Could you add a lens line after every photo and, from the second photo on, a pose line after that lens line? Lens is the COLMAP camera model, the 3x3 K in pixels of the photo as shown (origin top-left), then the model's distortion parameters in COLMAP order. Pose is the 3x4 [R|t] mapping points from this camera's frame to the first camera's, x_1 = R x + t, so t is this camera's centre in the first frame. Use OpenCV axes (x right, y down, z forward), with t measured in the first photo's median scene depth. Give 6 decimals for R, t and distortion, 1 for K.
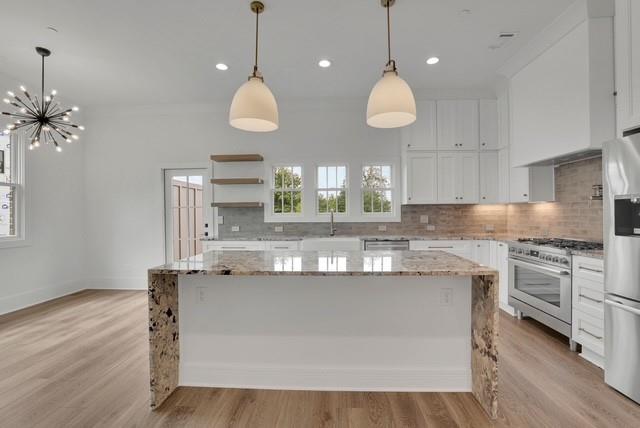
lens RADIAL K [[275.4, 0, 320.0], [0, 275.4, 214.0], [0, 0, 1]] dist [-0.002781, -0.000366]
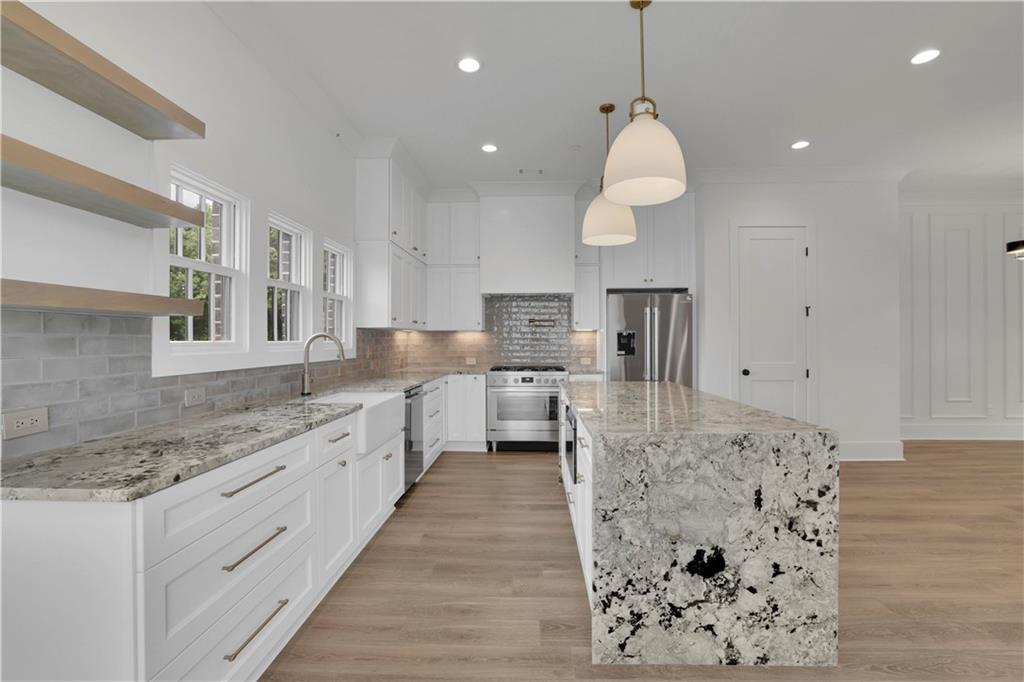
lens RADIAL K [[463.6, 0, 512.0], [0, 463.6, 341.0], [0, 0, 1]] dist [-0.000902, -0.000050]
pose [[-0.015899, 0.004983, 0.999861, -0.775370], [0.008647, 0.999951, -0.004846, 0.001060], [-0.999836, 0.008568, -0.015942, 0.771074]]
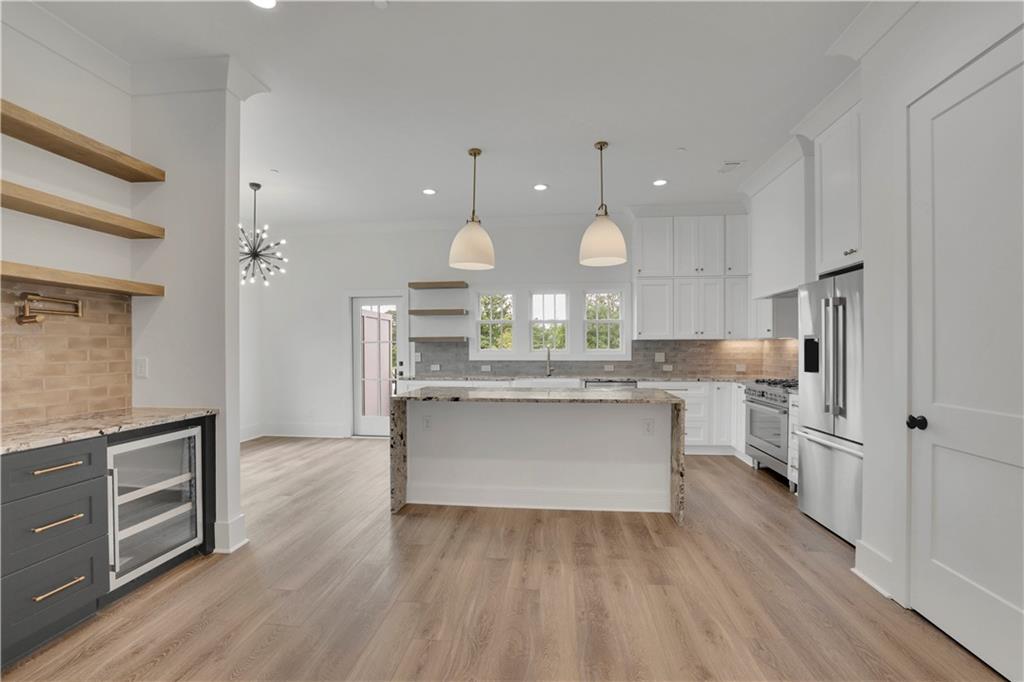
lens RADIAL K [[443.2, 0, 508.5], [0, 443.2, 352.6], [0, 0, 1]] dist [-0.035950, -0.000018]
pose [[0.998095, 0.005337, -0.061458, 0.004425], [-0.005016, 0.999973, 0.005369, -0.001096], [0.061485, -0.005051, 0.998095, -0.425405]]
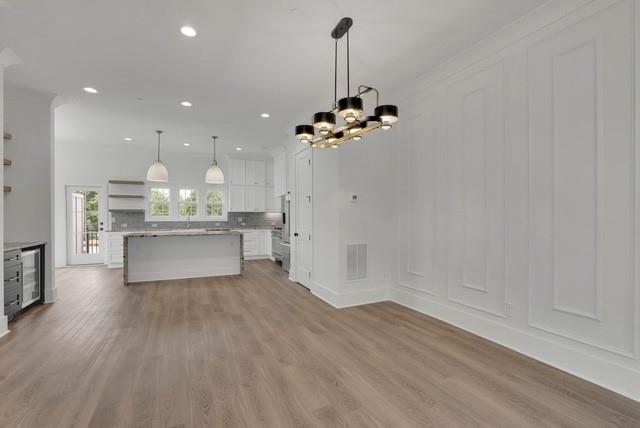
lens RADIAL K [[282.1, 0, 304.1], [0, 282.1, 215.9], [0, 0, 1]] dist [-0.001310, -0.000084]
pose [[0.896643, 0.006589, 0.442706, -0.112321], [-0.005214, 0.999977, -0.004323, -0.001104], [-0.442724, 0.001568, 0.896656, -1.150099]]
